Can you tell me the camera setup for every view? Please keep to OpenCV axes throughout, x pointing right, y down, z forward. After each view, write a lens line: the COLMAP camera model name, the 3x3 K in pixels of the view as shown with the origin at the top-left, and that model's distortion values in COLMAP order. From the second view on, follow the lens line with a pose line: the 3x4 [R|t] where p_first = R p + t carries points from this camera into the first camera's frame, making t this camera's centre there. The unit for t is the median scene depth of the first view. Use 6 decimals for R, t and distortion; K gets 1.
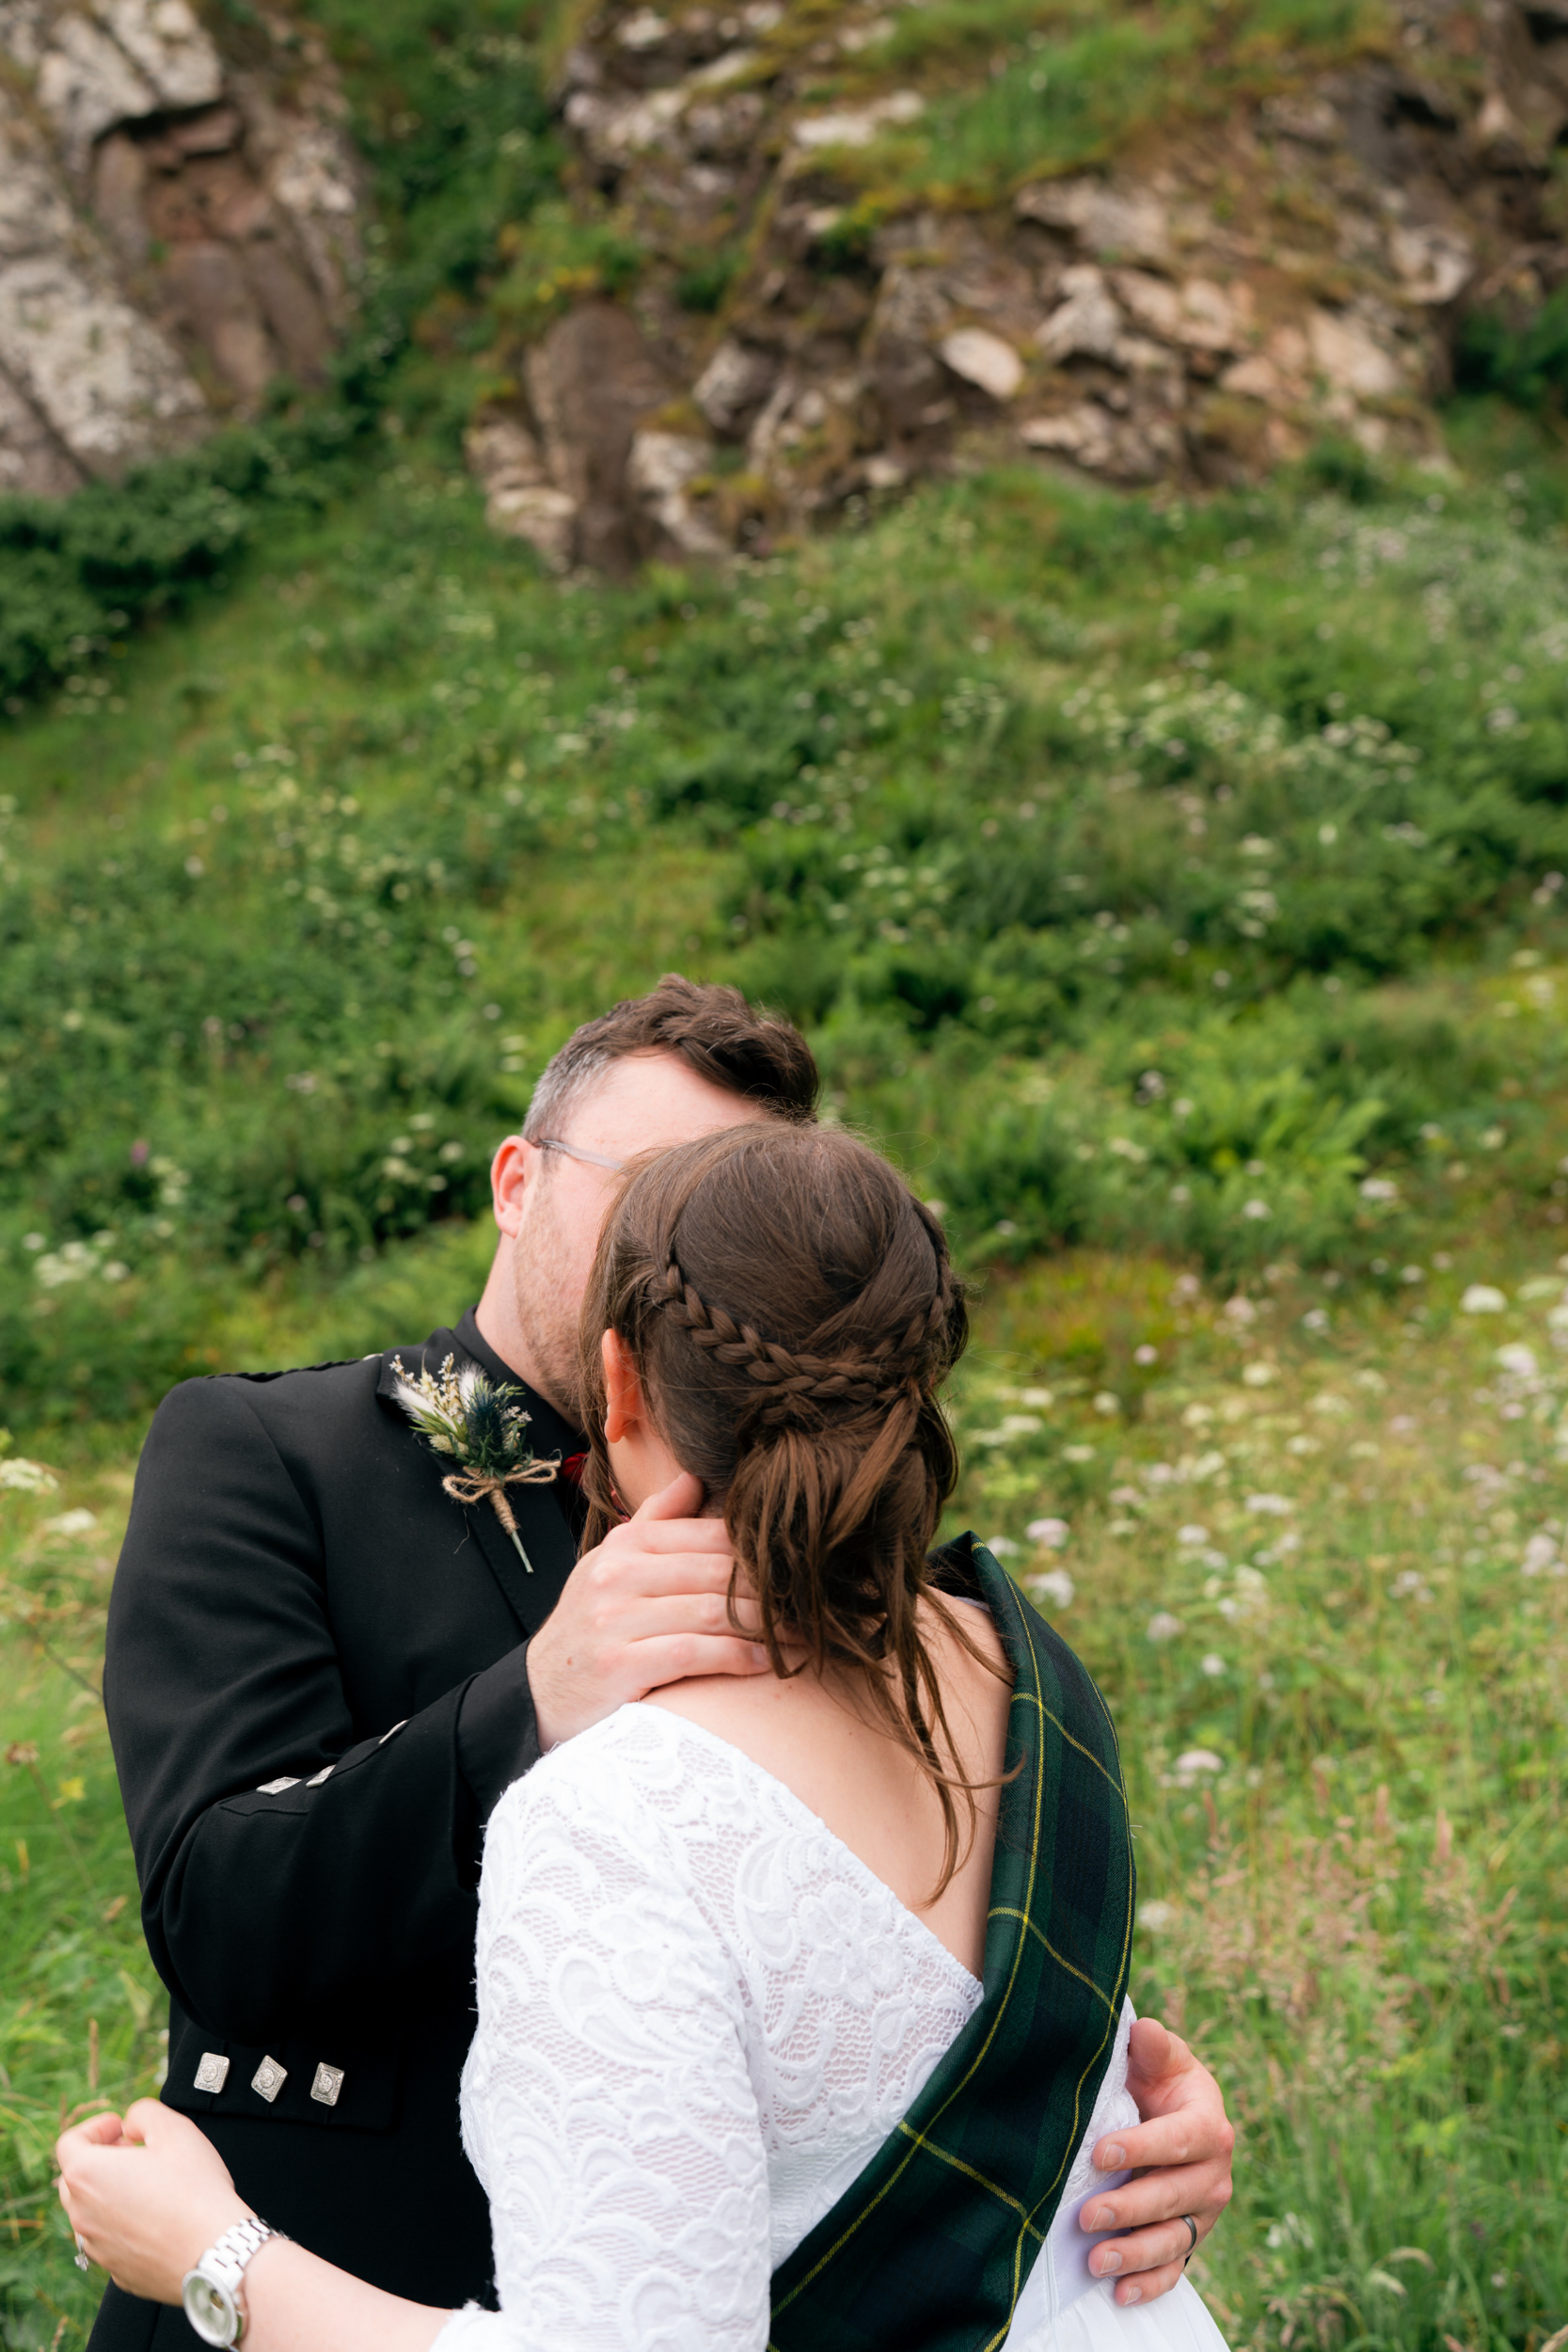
lens RADIAL K [[2493.3, 0, 779.6], [0, 2493.3, 1214.0], [0, 0, 1]] dist [-0.000187, 0.001489]
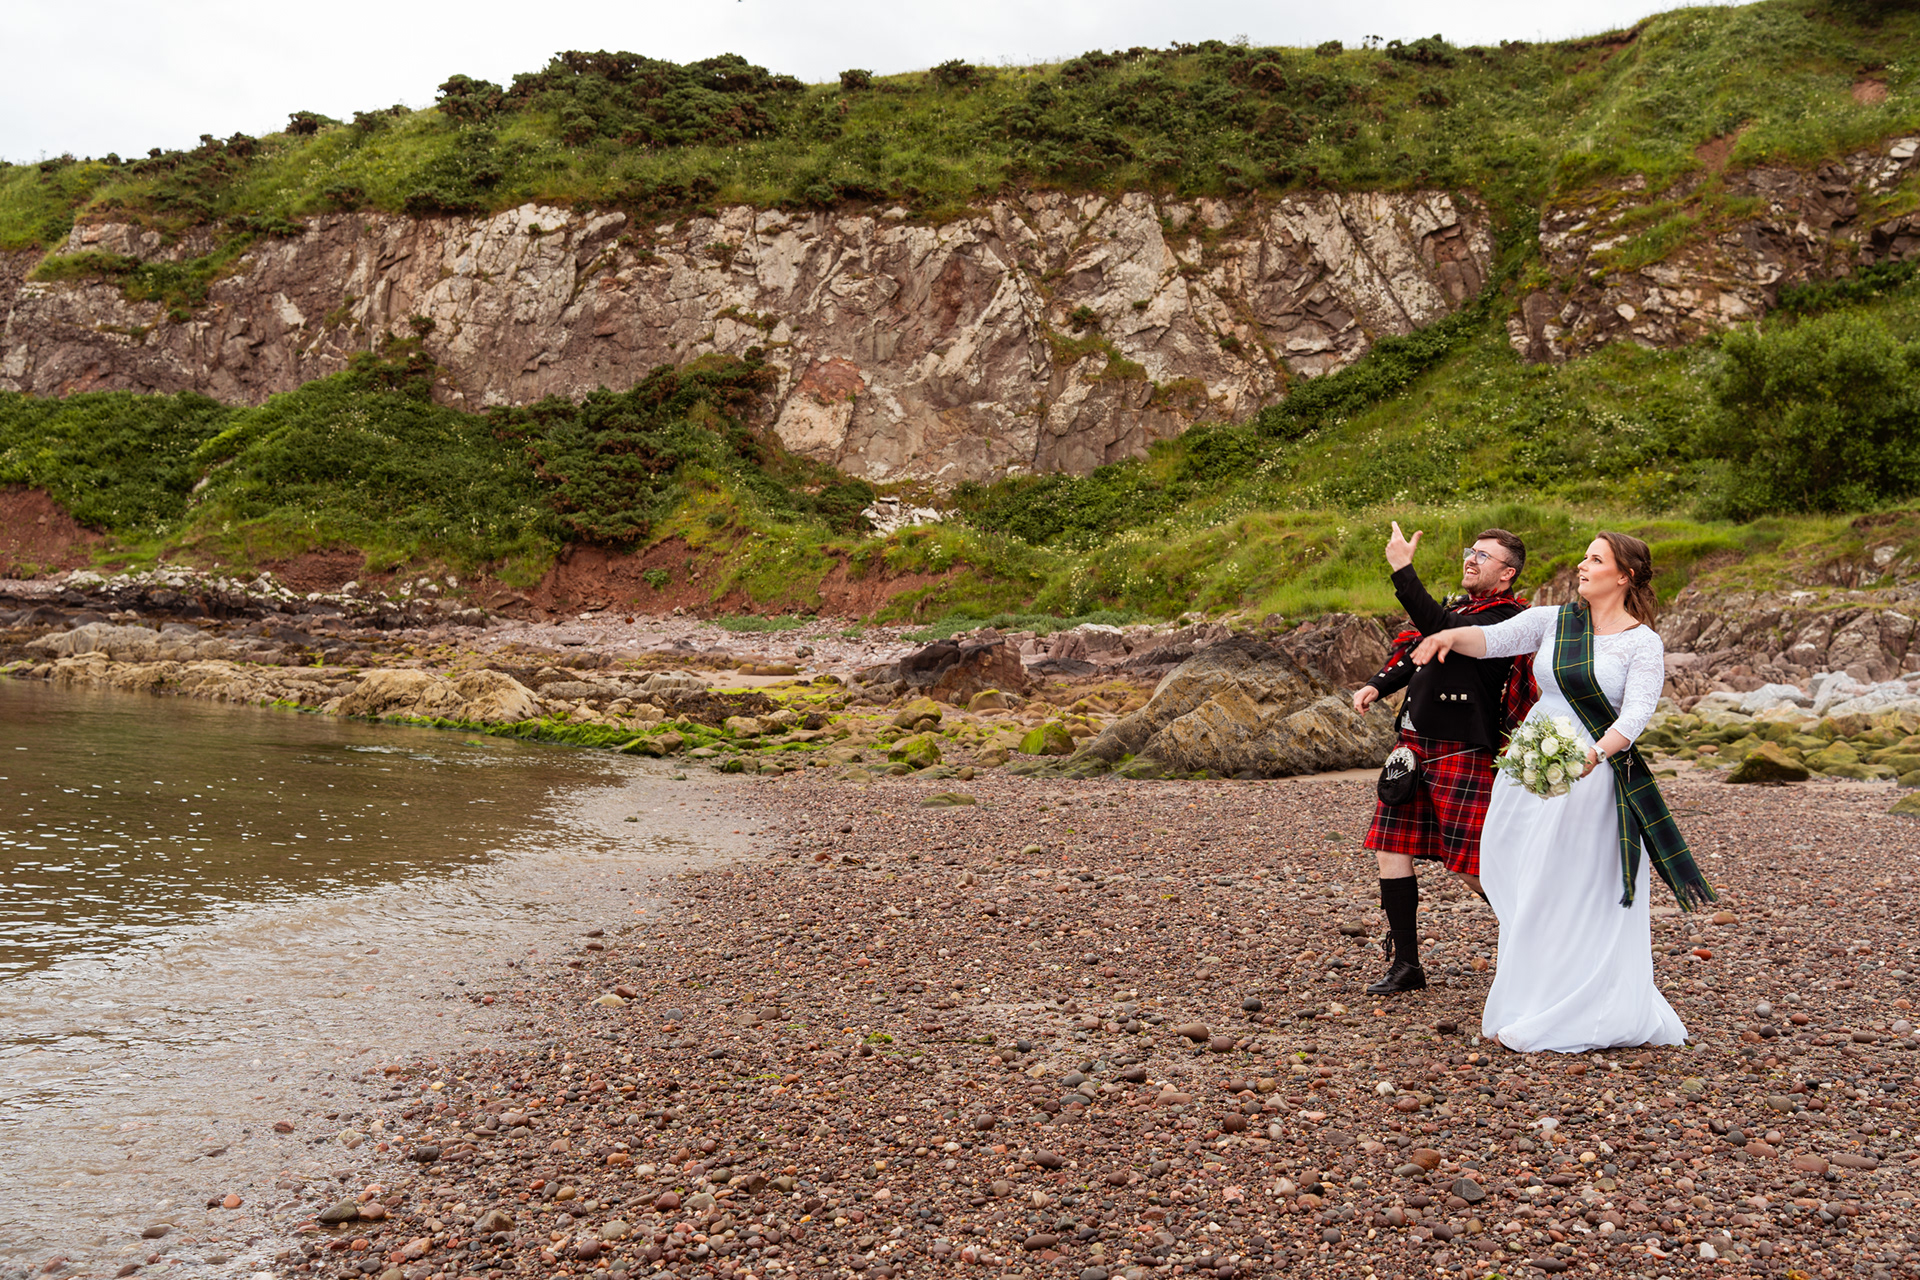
lens RADIAL K [[2035.6, 0, 960.0], [0, 2035.6, 640.0], [0, 0, 1]] dist [-0.000187, 0.001489]
pose [[0.859605, 0.077538, -0.505042, 0.815442], [-0.055982, 0.996760, 0.057747, 0.056847], [0.507884, -0.021366, 0.861161, -2.279972]]
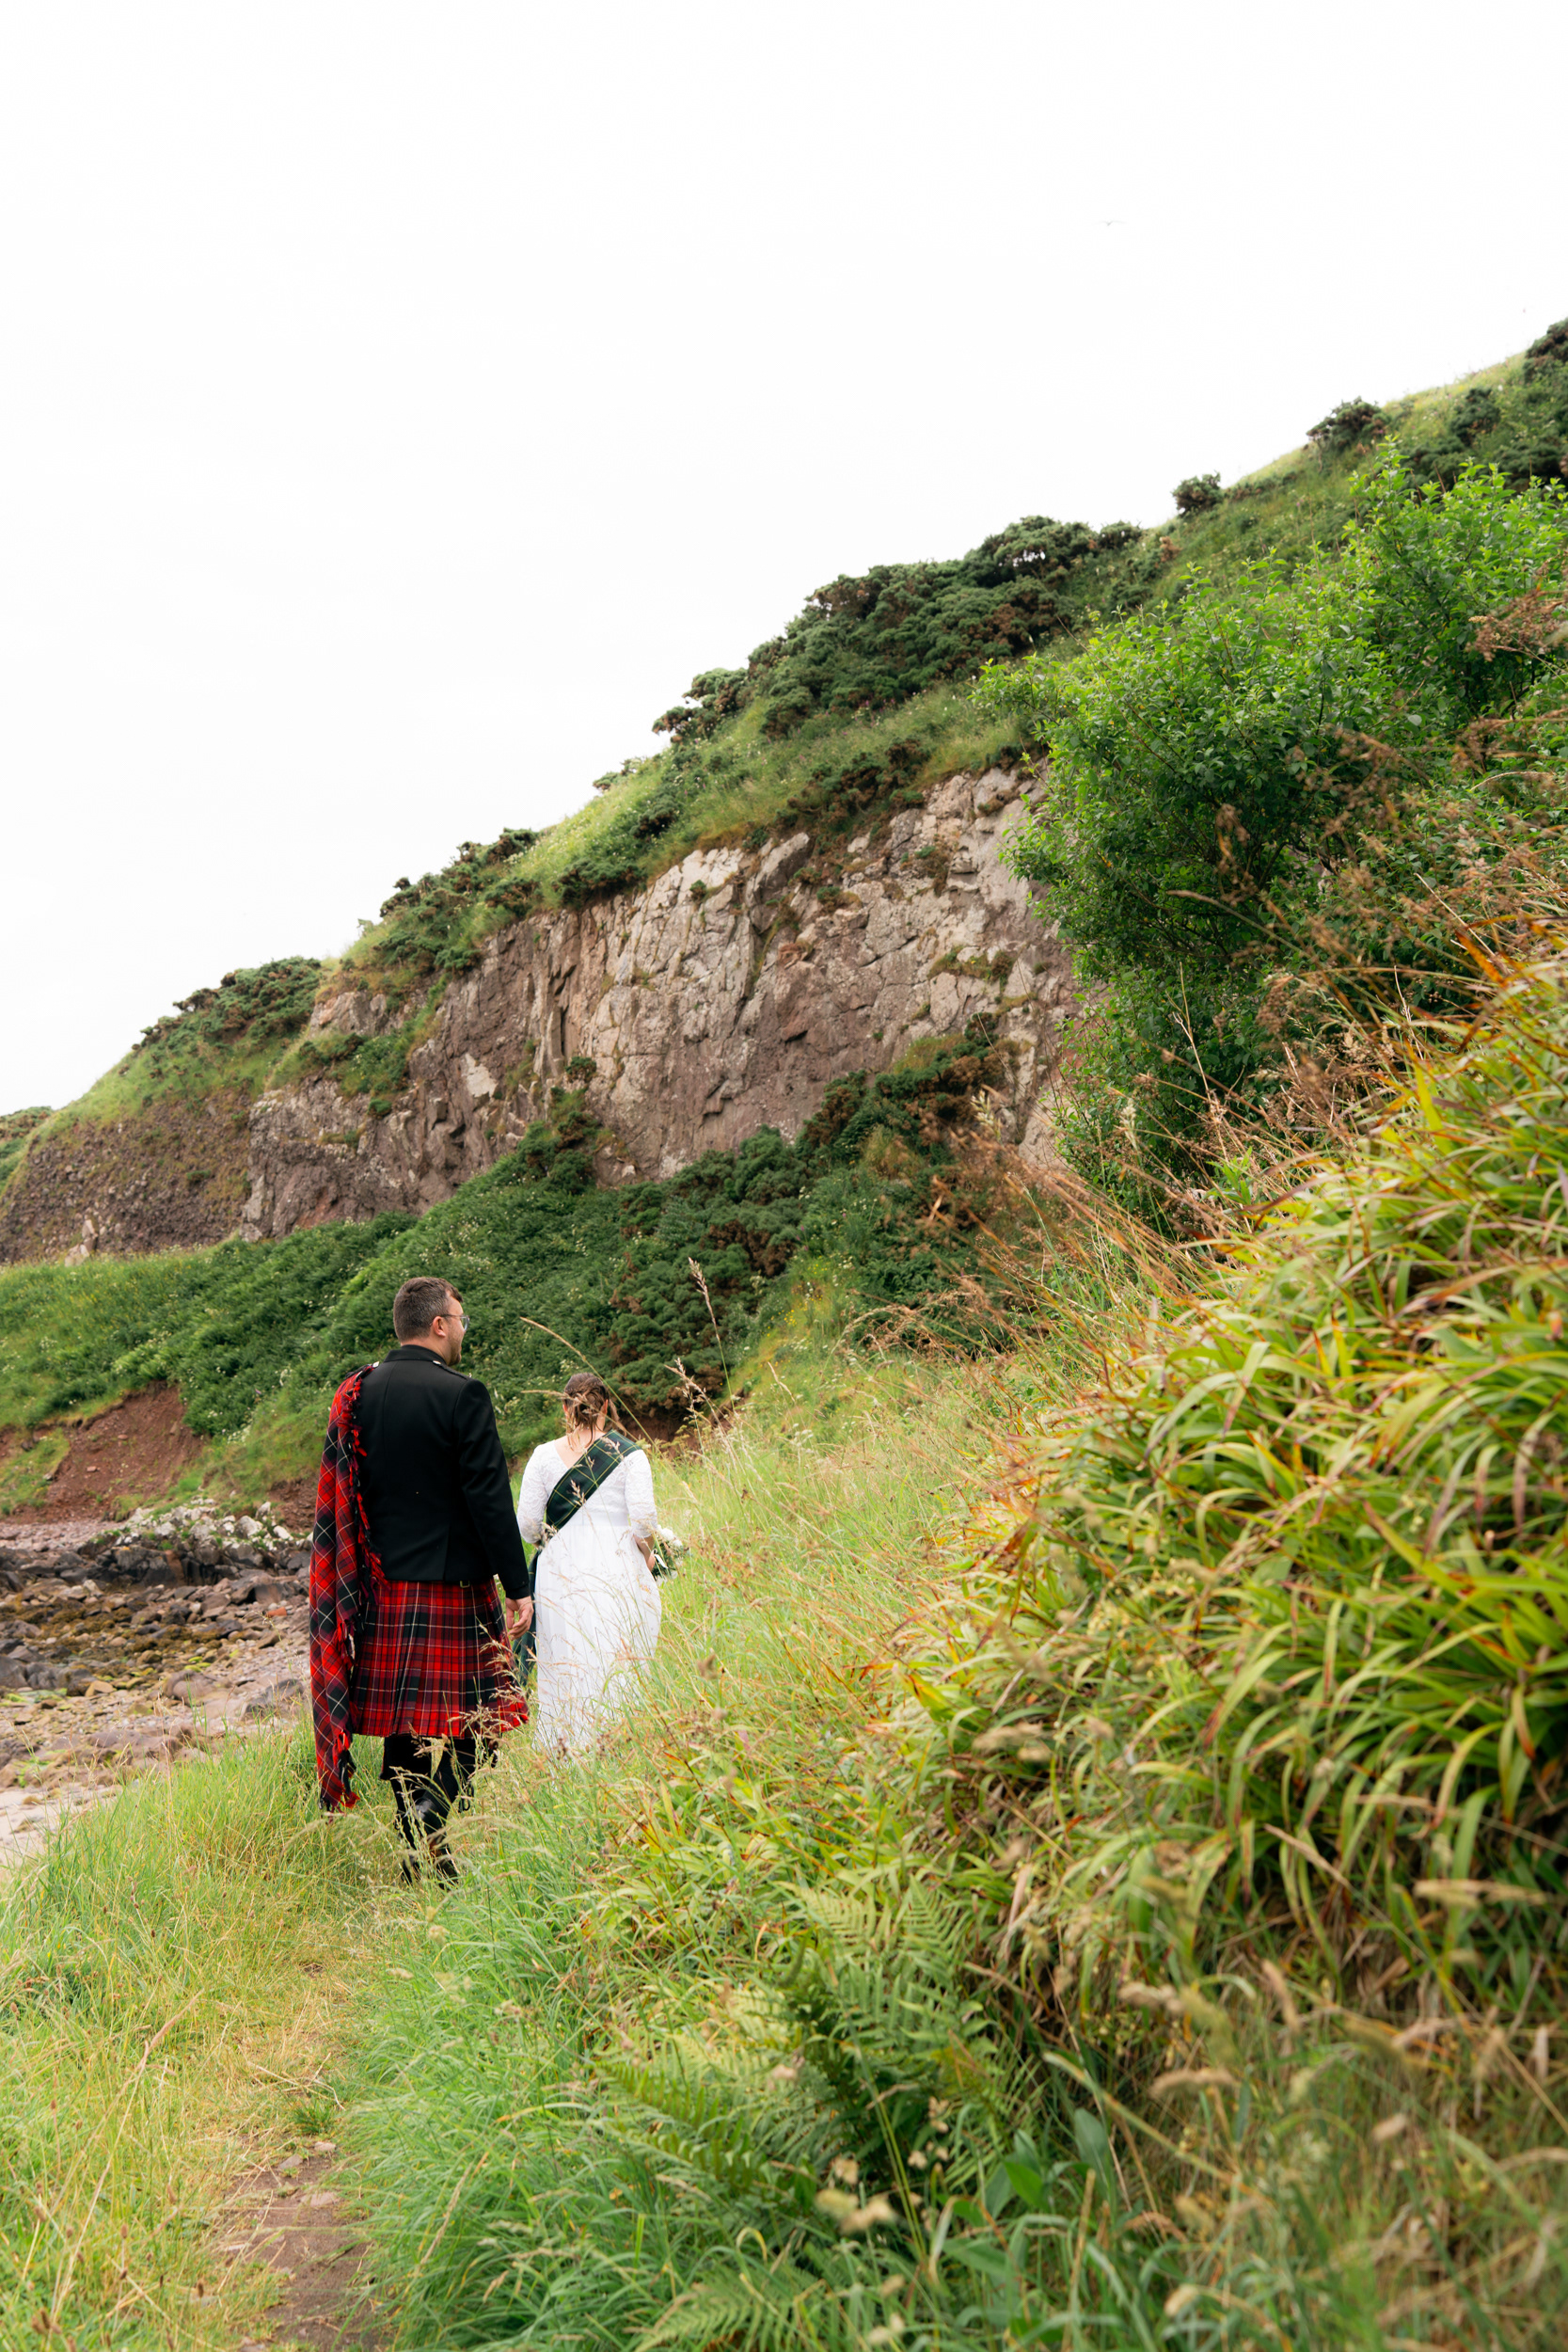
lens RADIAL K [[2493.3, 0, 779.6], [0, 2493.3, 1214.0], [0, 0, 1]] dist [-0.000187, 0.001489]
pose [[0.376105, -0.036025, -0.925877, 0.892214], [0.103423, 0.994632, 0.003311, -0.057153], [0.920787, -0.097002, 0.377812, -0.554550]]
